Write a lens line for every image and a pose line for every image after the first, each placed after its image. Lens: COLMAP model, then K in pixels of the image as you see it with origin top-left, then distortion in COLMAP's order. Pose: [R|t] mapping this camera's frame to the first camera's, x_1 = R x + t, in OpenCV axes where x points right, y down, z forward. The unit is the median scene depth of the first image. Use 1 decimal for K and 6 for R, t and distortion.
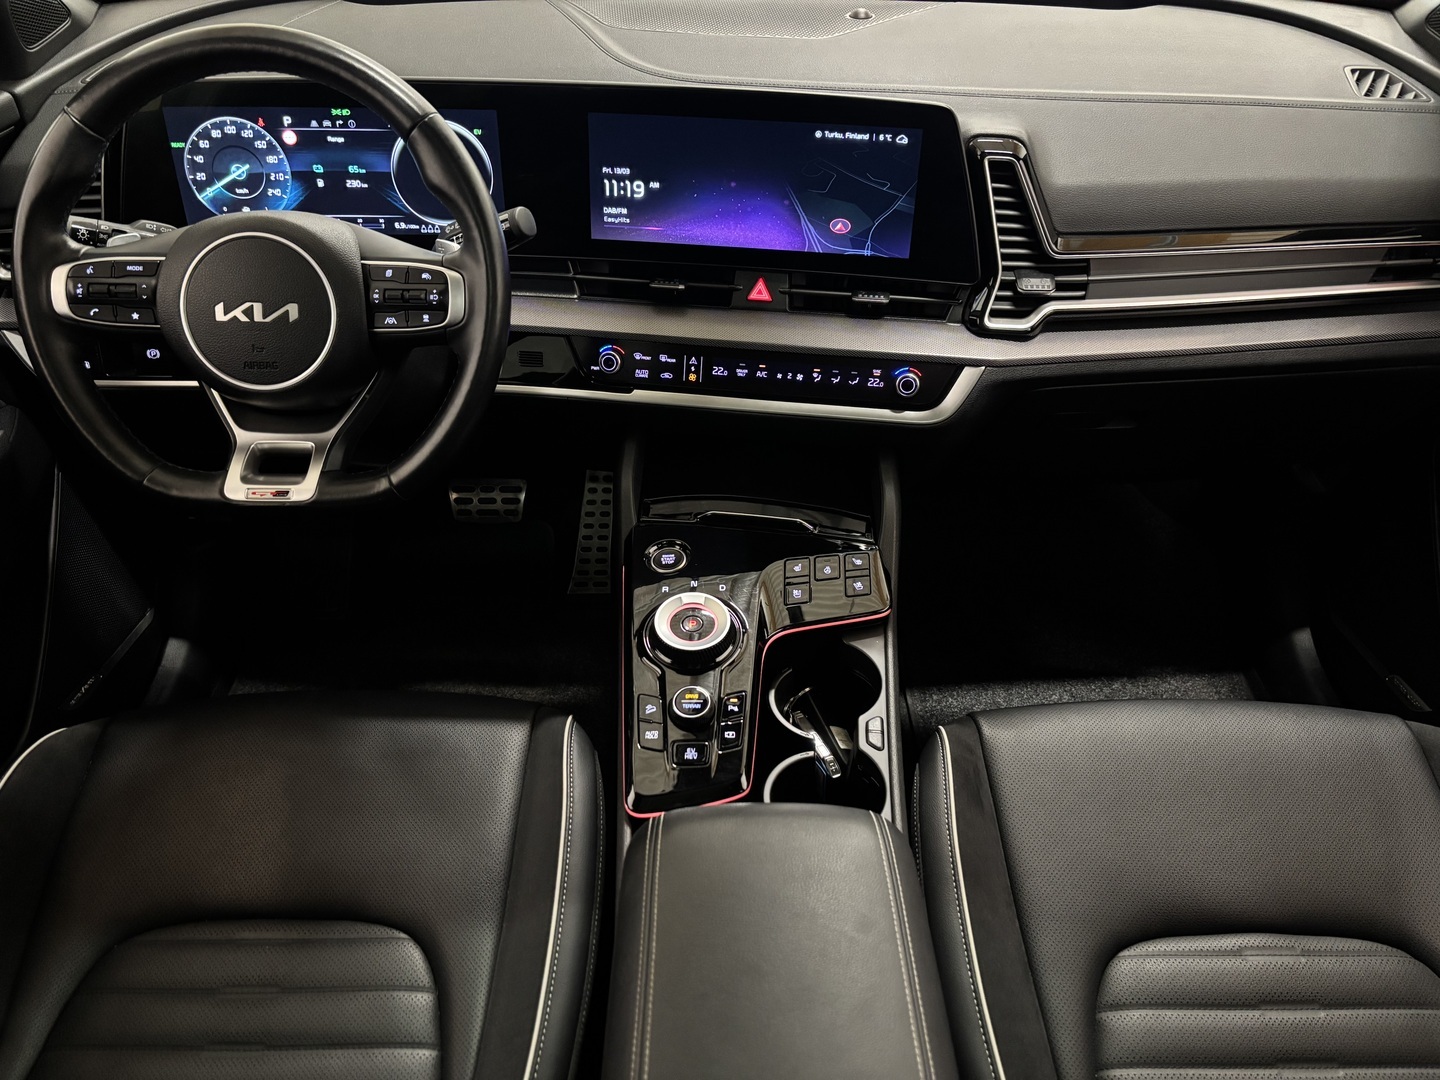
lens RADIAL K [[1086.7, 0, 720.2], [0, 1086.7, 550.4], [0, 0, 1]] dist [0.038799, -0.041660]
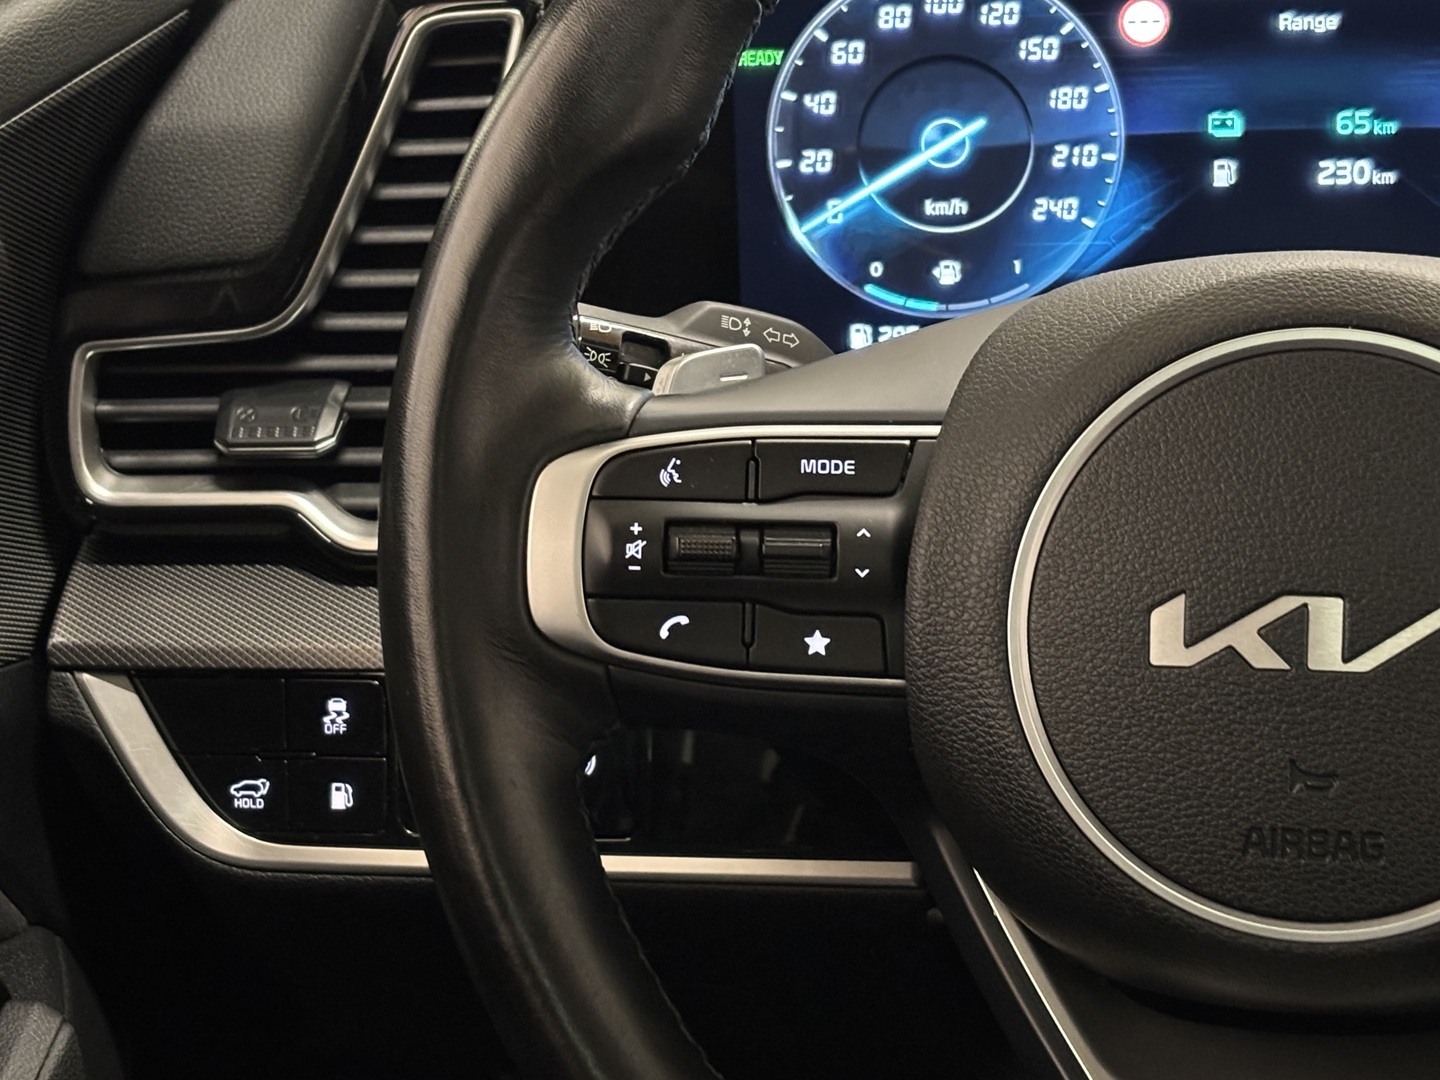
lens RADIAL K [[3049.8, 0, 749.3], [0, 3049.8, 528.4], [0, 0, 1]] dist [0.292404, 0.000000]
pose [[0.985738, 0.004567, -0.168226, -0.358558], [-0.043499, 0.972575, -0.228484, -0.061624], [0.162569, 0.232543, 0.958903, 0.245369]]
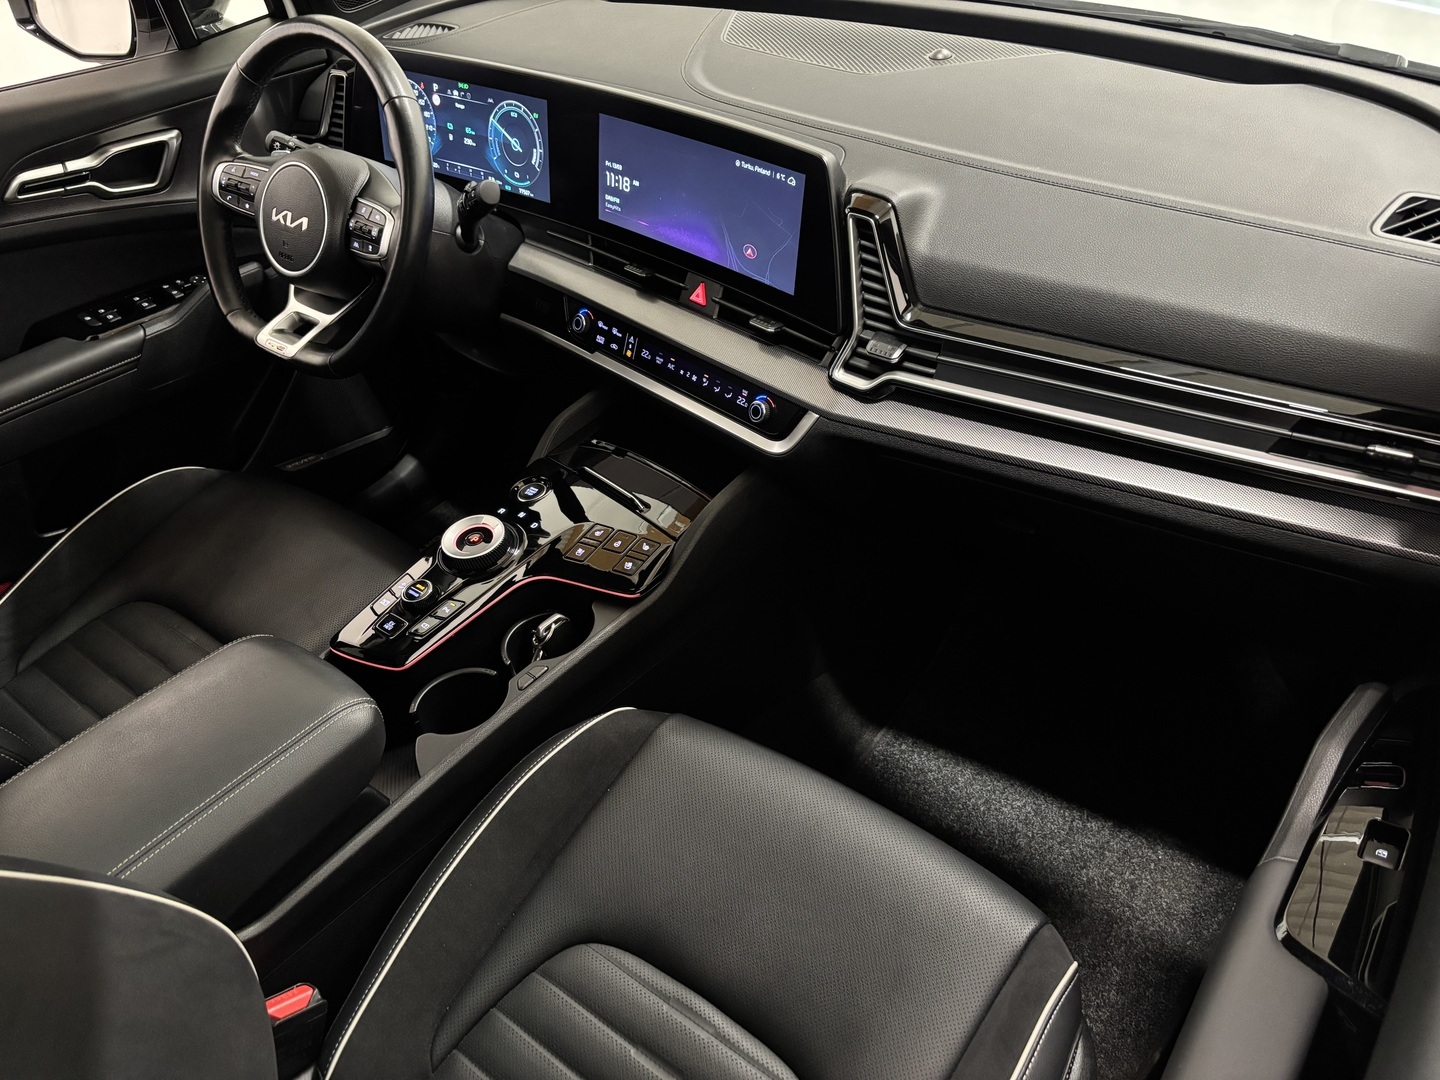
lens RADIAL K [[1086.7, 0, 711.6], [0, 1086.7, 545.6], [0, 0, 1]] dist [0.038799, -0.041660]
pose [[0.783056, 0.345671, -0.517045, 0.733909], [-0.329769, 0.935606, 0.126070, -0.149657], [0.527329, 0.071785, 0.846623, 0.096668]]
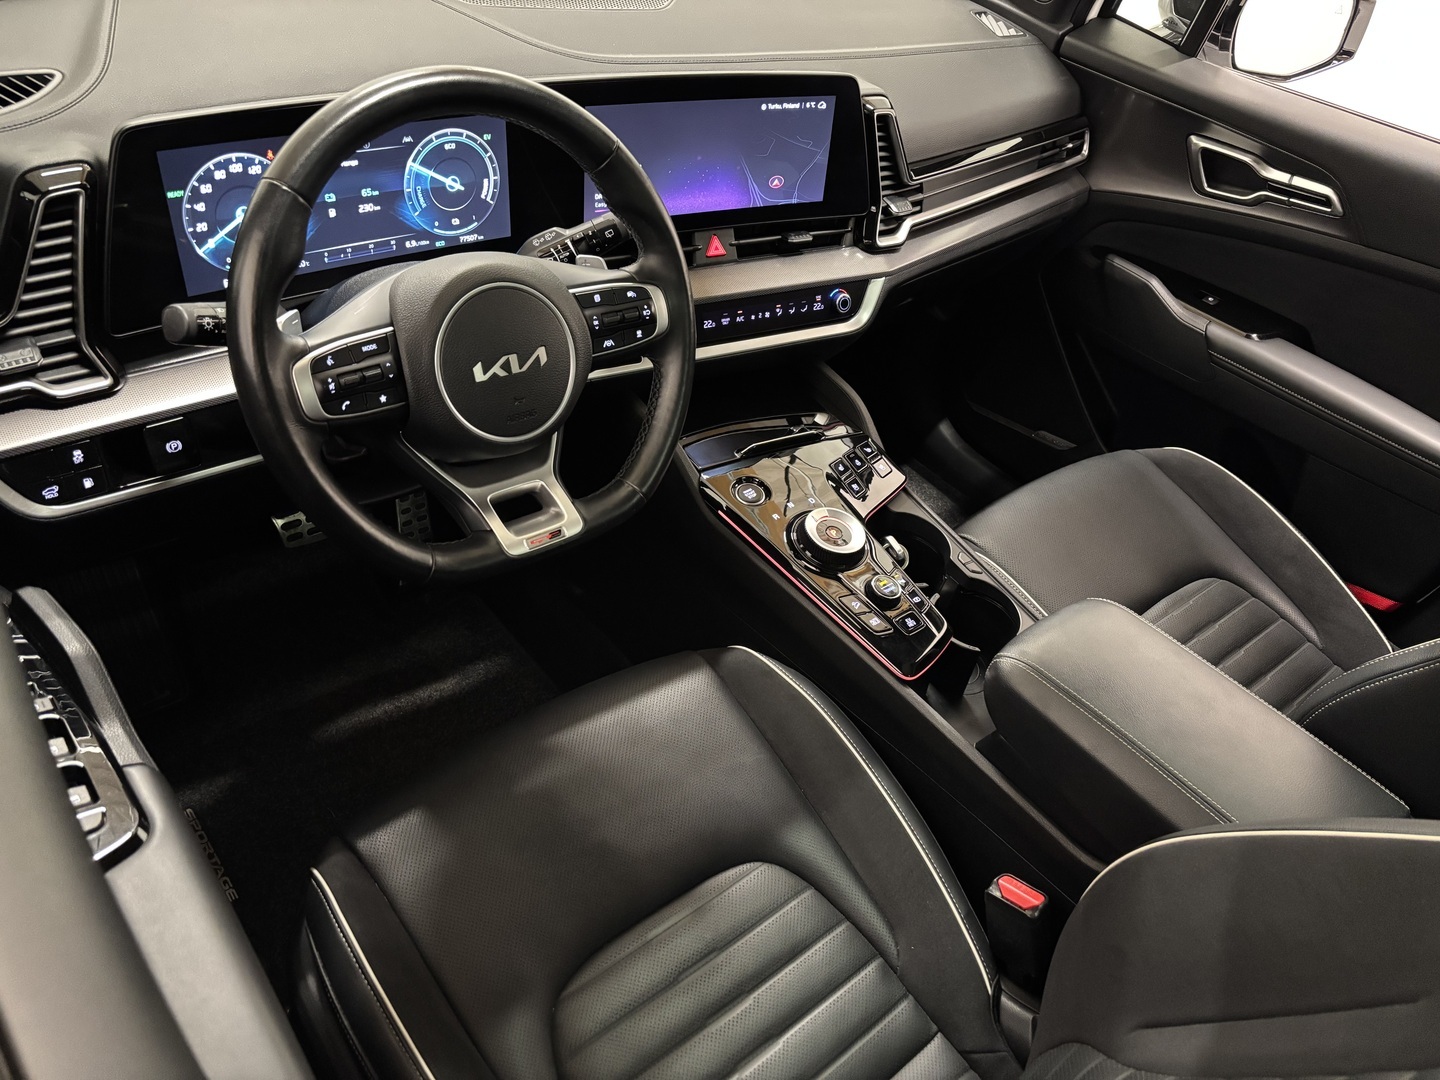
lens RADIAL K [[1086.7, 0, 720.5], [0, 1086.7, 544.3], [0, 0, 1]] dist [0.038799, -0.041660]
pose [[0.762514, -0.324240, 0.559857, -0.730400], [0.262769, 0.945972, 0.189972, -0.166308], [-0.591206, 0.002256, 0.806518, 0.079745]]
